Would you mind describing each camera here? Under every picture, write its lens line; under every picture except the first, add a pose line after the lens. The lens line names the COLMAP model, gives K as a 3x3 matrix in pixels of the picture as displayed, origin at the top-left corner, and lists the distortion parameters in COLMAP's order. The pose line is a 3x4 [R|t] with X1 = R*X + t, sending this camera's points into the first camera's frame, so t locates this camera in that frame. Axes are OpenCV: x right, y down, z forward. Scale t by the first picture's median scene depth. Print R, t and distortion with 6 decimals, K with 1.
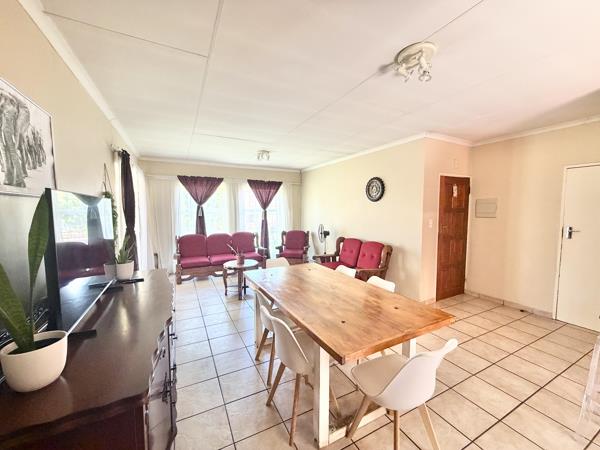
lens RADIAL K [[238.1, 0, 300.1], [0, 238.1, 225.8], [0, 0, 1]] dist [-0.002607, 0.000315]
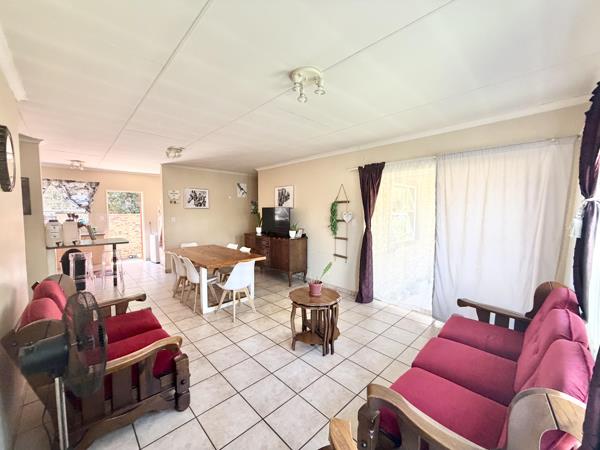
lens RADIAL K [[238.1, 0, 298.5], [0, 238.1, 226.2], [0, 0, 1]] dist [-0.002607, 0.000315]
pose [[-0.954485, 0.015754, -0.297842, -0.001345], [-0.023901, 0.991352, 0.129032, -0.077956], [0.297299, 0.130278, -0.945855, 1.135143]]
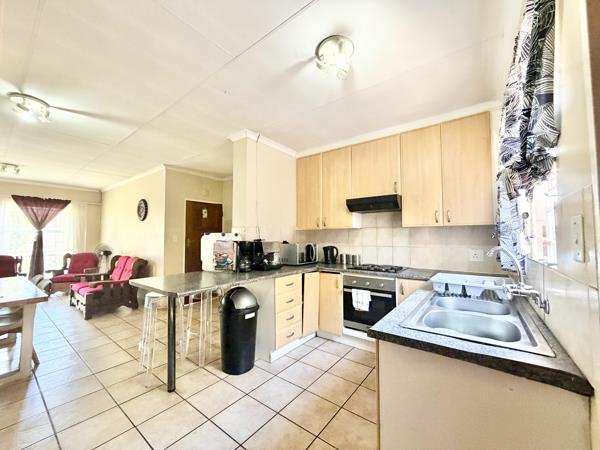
lens RADIAL K [[238.1, 0, 299.6], [0, 238.1, 226.4], [0, 0, 1]] dist [-0.002607, 0.000315]
pose [[0.900579, 0.018290, 0.434307, 0.381981], [0.032421, 0.993506, -0.109066, 0.054104], [-0.433481, 0.112304, 0.894138, -0.240215]]
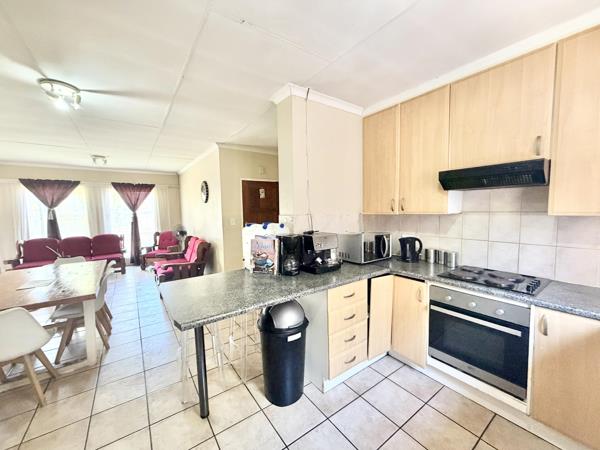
lens RADIAL K [[238.1, 0, 299.5], [0, 238.1, 225.6], [0, 0, 1]] dist [-0.002607, 0.000315]
pose [[0.988732, -0.027580, 0.147131, 0.451079], [0.027756, 0.999614, 0.000854, 0.012261], [-0.147098, 0.003239, 0.989117, -0.129777]]
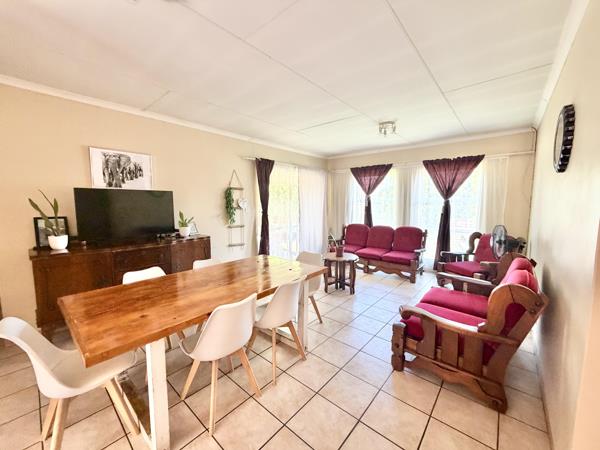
lens RADIAL K [[238.1, 0, 298.9], [0, 238.1, 222.9], [0, 0, 1]] dist [-0.002607, 0.000315]
pose [[0.370706, 0.078223, -0.925450, 0.397068], [-0.064860, 0.996194, 0.058222, -0.010453], [0.926483, 0.038441, 0.374369, 0.362485]]
